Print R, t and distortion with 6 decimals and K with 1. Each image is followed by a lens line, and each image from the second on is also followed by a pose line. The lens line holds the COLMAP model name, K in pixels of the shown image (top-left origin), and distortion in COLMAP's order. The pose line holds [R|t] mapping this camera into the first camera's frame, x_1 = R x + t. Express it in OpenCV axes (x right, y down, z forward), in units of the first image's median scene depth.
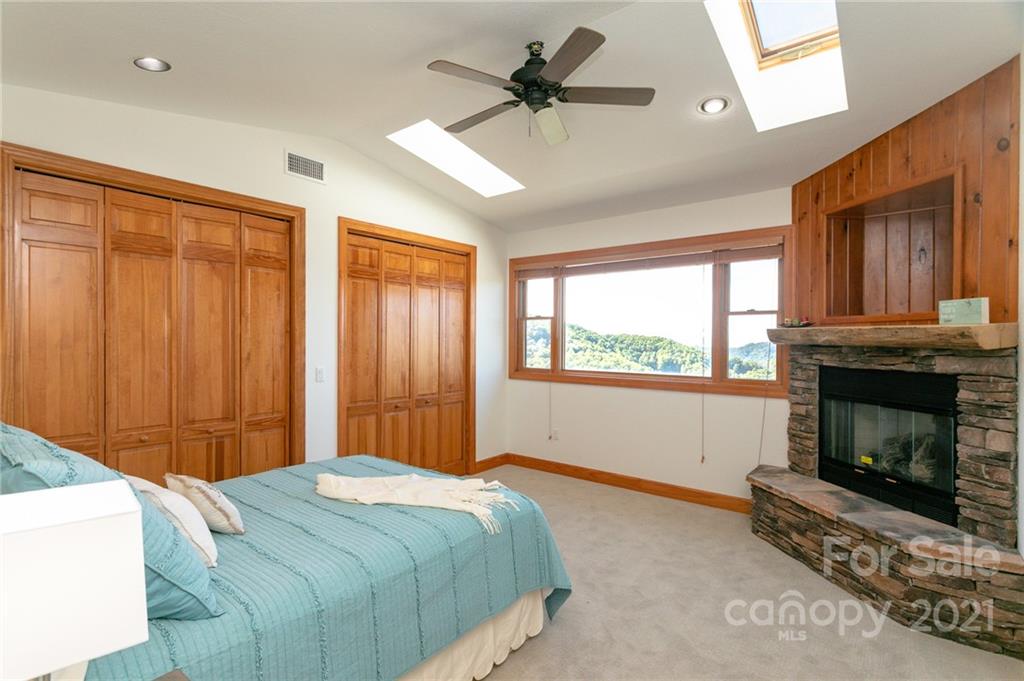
lens RADIAL K [[482.8, 0, 512.3], [0, 482.8, 339.9], [0, 0, 1]] dist [-0.005356, 0.006031]
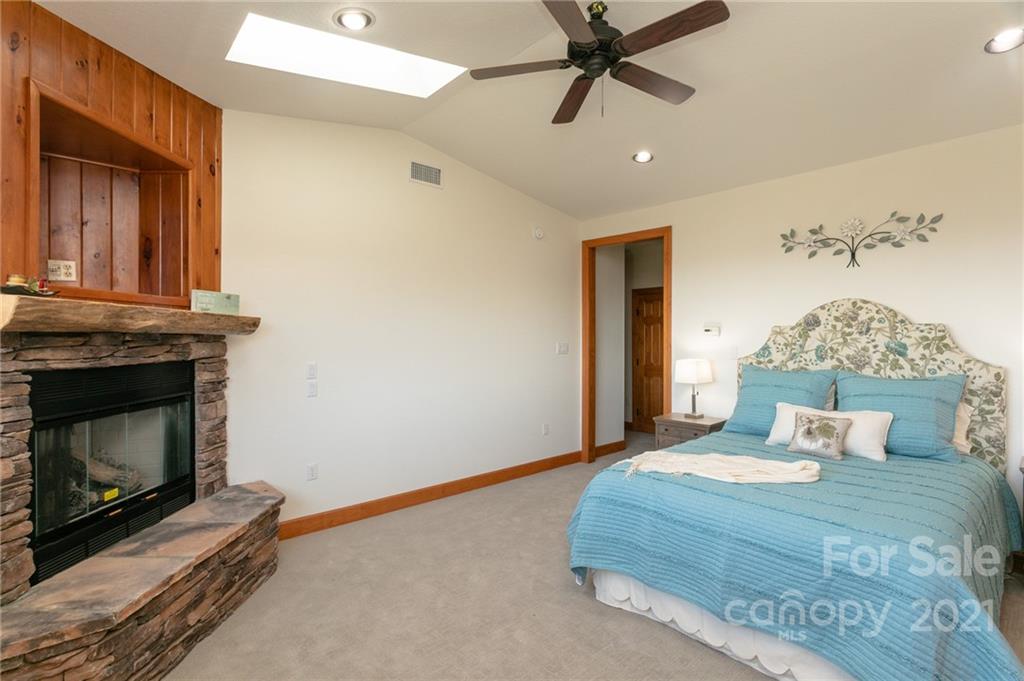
lens RADIAL K [[482.8, 0, 511.5], [0, 482.8, 337.0], [0, 0, 1]] dist [-0.005356, 0.006031]
pose [[-0.981803, -0.004448, 0.189851, 0.022895], [-0.003809, 0.999986, 0.003729, 0.012888], [-0.189865, 0.002938, -0.981806, 1.640265]]
